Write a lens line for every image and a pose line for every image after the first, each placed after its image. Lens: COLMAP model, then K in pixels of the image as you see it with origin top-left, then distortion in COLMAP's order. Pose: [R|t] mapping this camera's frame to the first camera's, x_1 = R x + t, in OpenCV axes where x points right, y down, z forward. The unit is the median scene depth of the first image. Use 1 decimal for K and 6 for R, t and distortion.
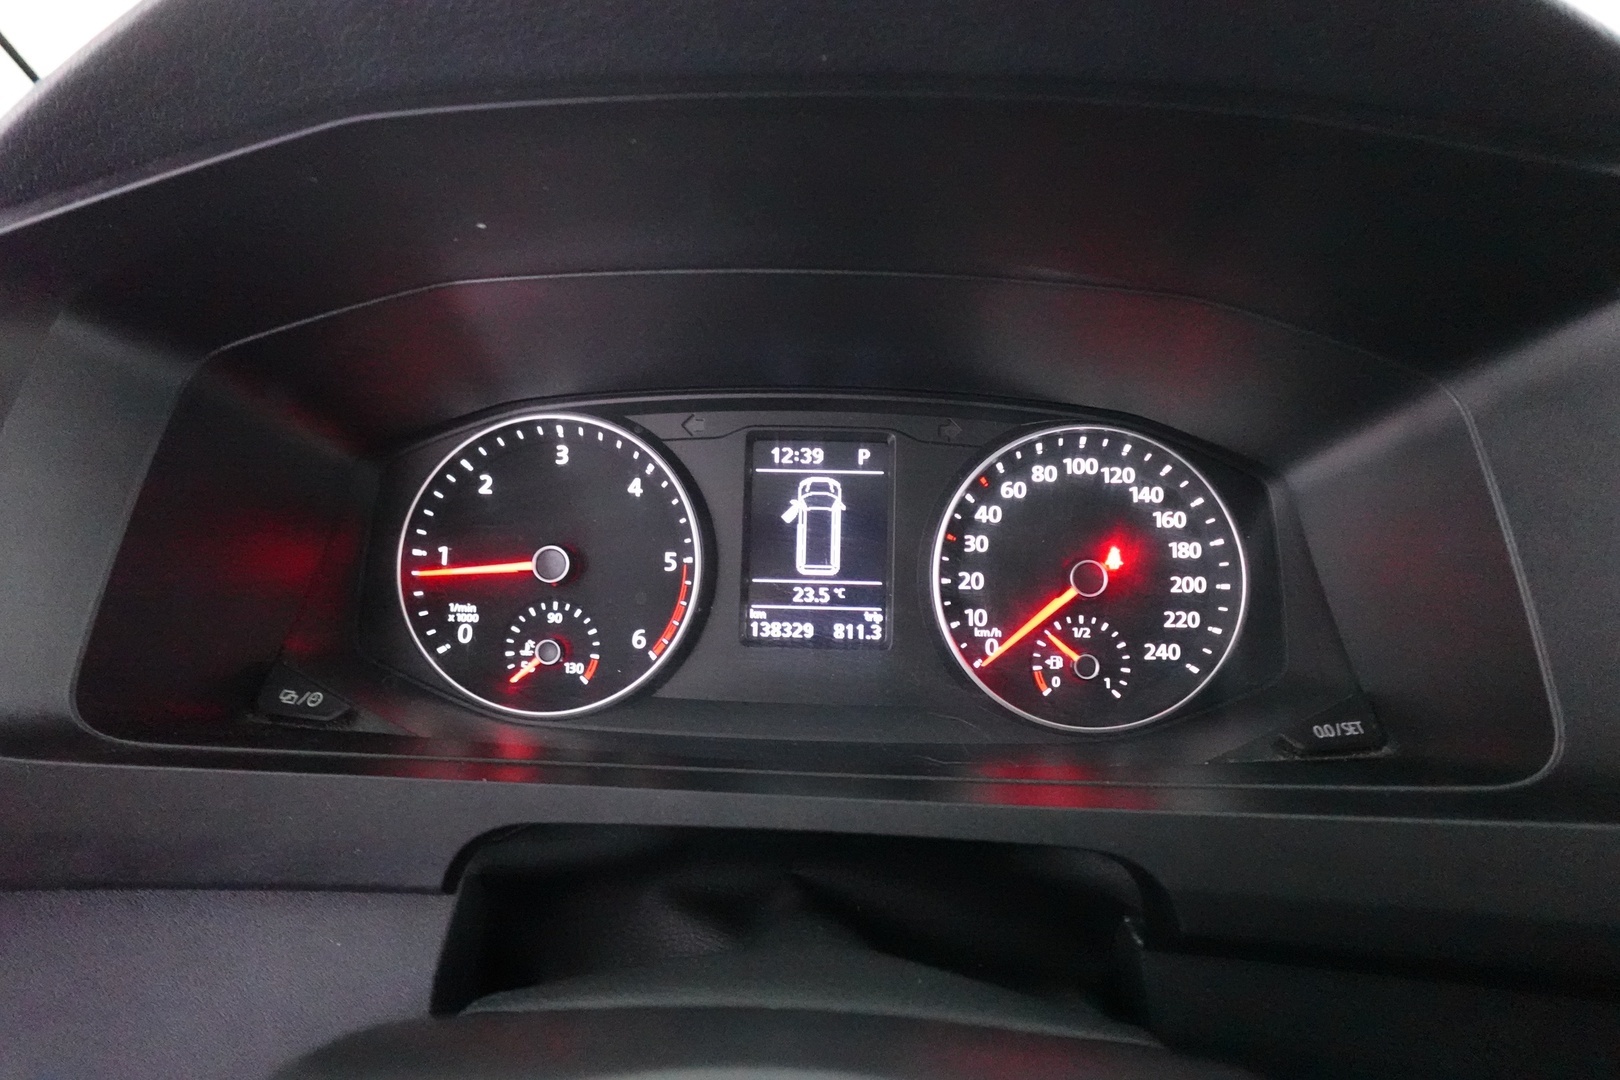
lens RADIAL K [[932.4, 0, 810.0], [0, 932.4, 544.1], [0, 0, 1]] dist [0.001680, 0.003686]
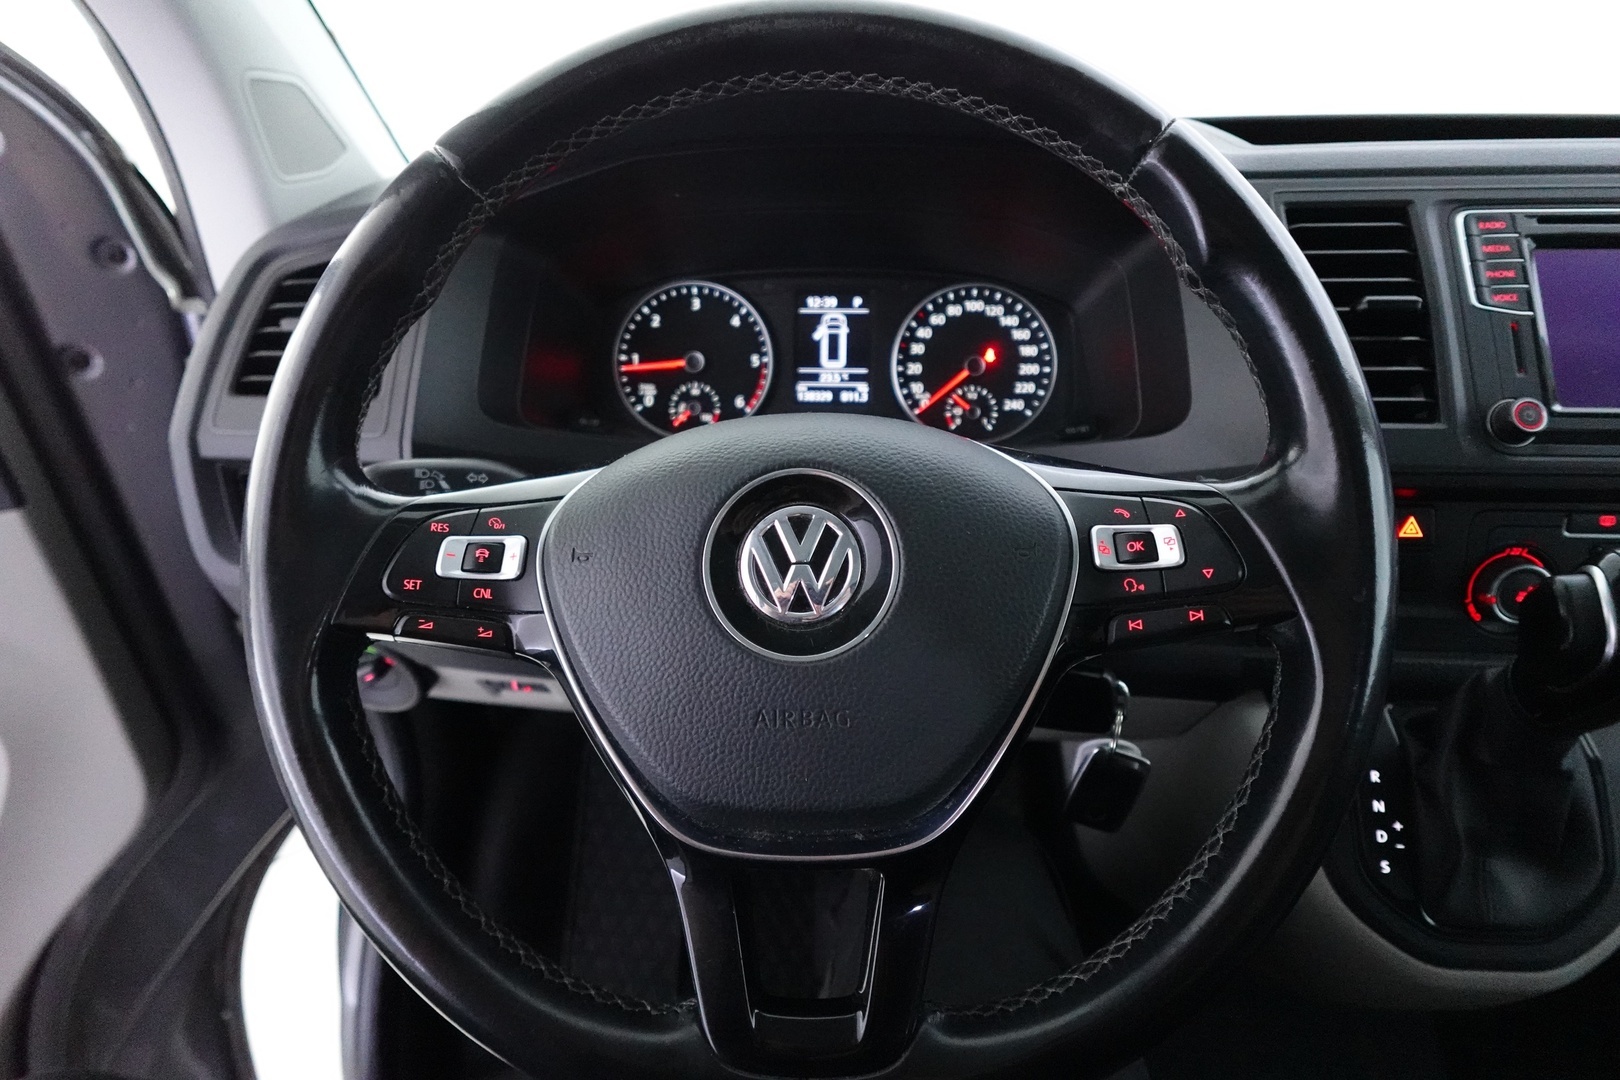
lens RADIAL K [[932.4, 0, 807.8], [0, 932.4, 527.3], [0, 0, 1]] dist [0.001680, 0.003686]
pose [[0.999594, -0.008723, -0.027131, 0.005228], [0.012587, 0.989253, 0.145669, 0.079356], [0.025569, -0.145951, 0.988961, -0.926882]]
